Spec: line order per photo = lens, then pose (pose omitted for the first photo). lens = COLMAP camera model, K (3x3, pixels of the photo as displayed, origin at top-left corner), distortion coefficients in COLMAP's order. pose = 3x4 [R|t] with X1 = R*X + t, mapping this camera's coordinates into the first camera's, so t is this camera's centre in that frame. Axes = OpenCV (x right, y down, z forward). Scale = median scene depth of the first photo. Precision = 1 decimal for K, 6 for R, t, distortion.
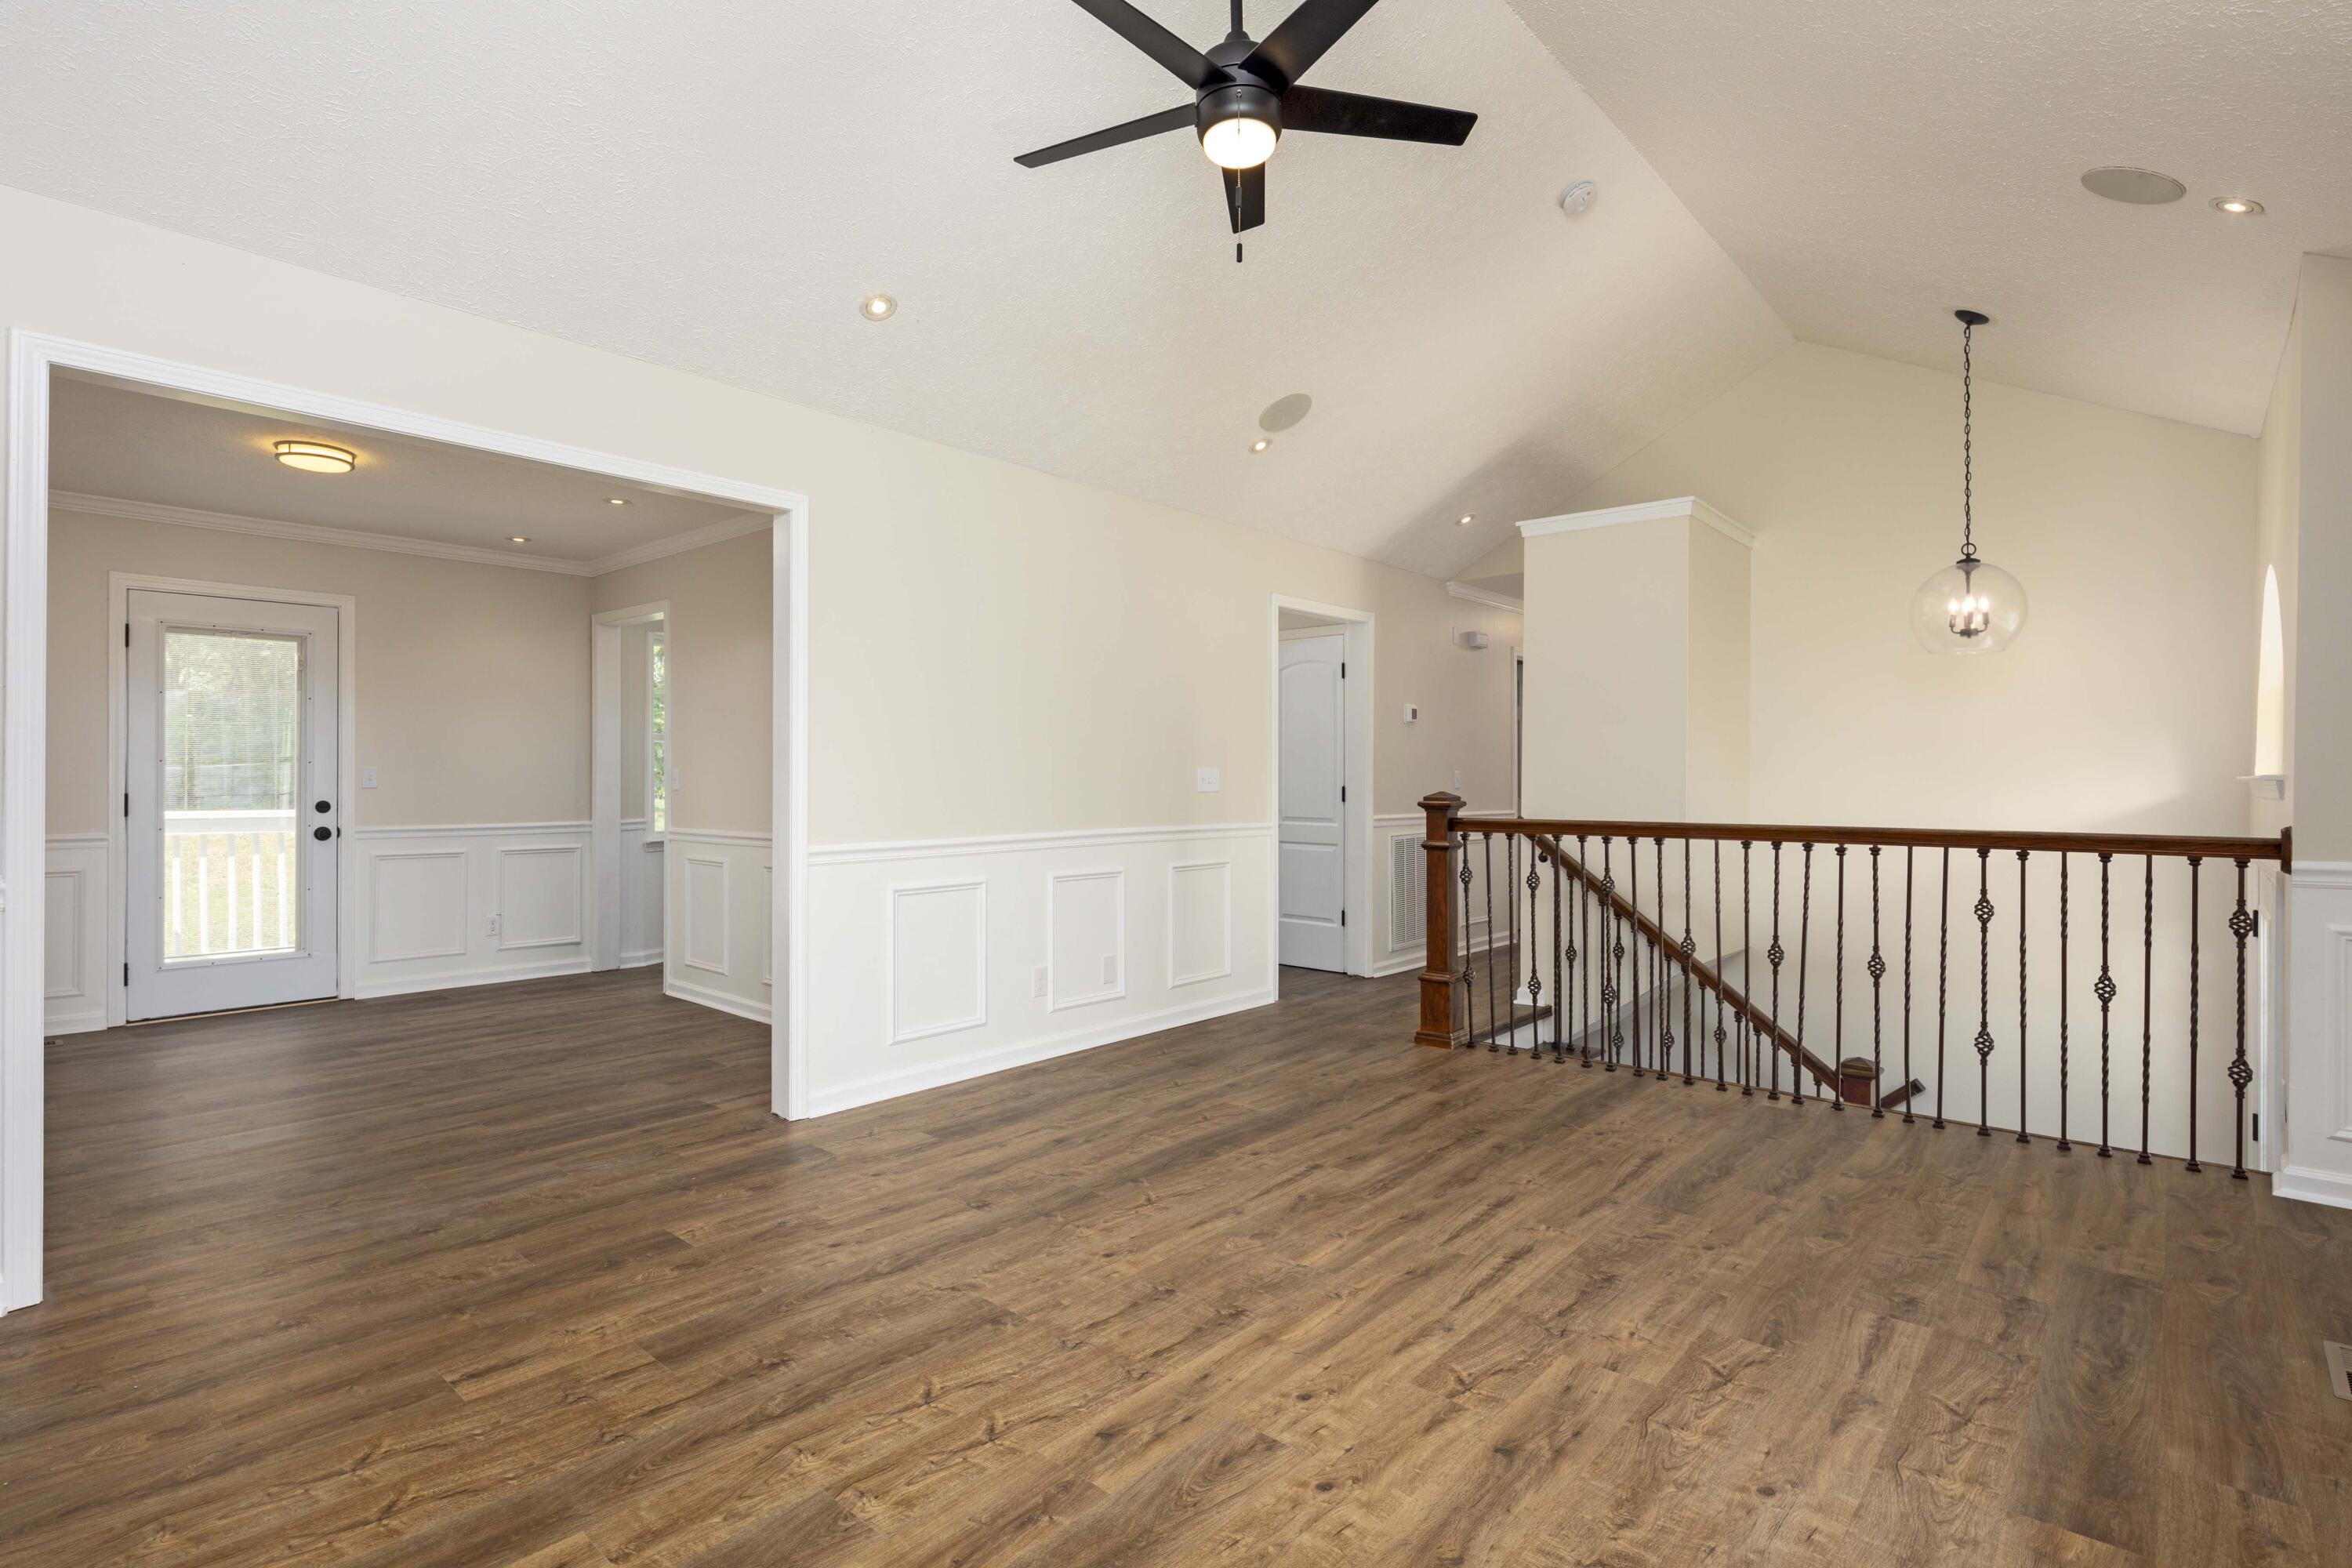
lens RADIAL K [[1128.2, 0, 1170.8], [0, 1128.2, 778.1], [0, 0, 1]] dist [-0.019910, -0.000404]
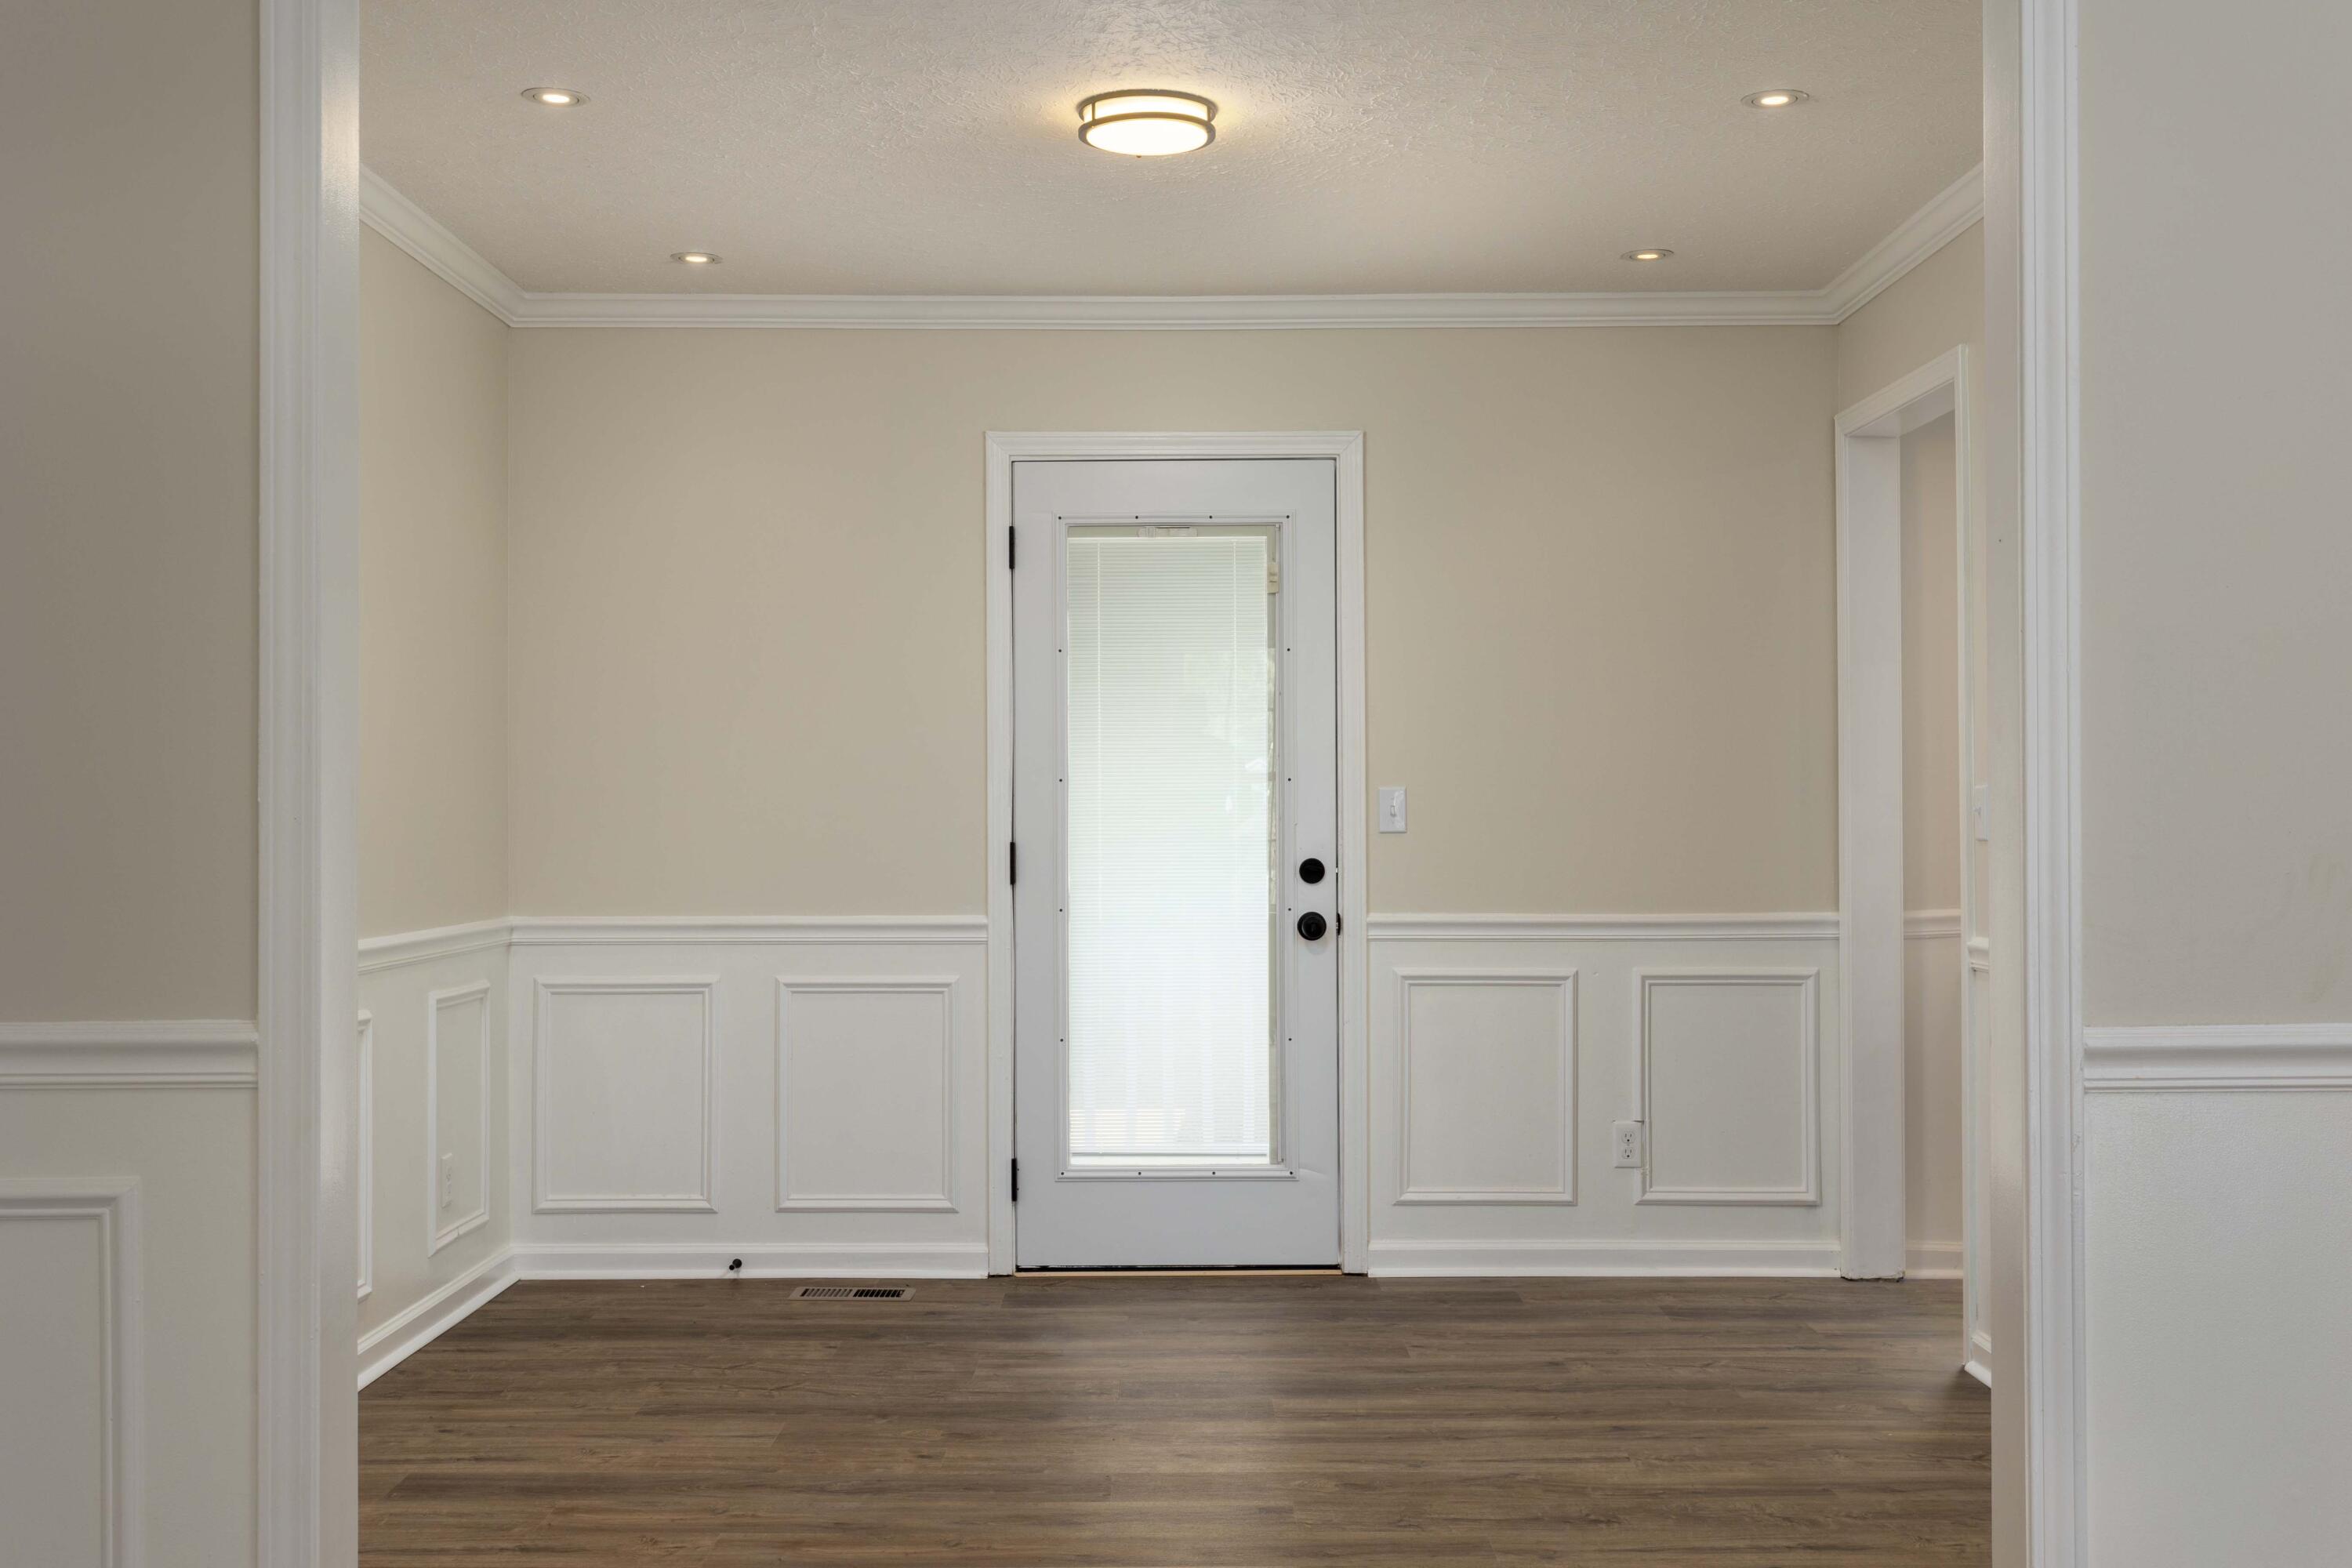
lens RADIAL K [[2506.7, 0, 1175.0], [0, 2506.7, 788.6], [0, 0, 1]] dist [0.024592, 0.000000]
pose [[0.668989, -0.010972, -0.743192, 0.012607], [0.004677, 0.999933, -0.010552, 0.000991], [0.743258, 0.003584, 0.668995, 0.227598]]
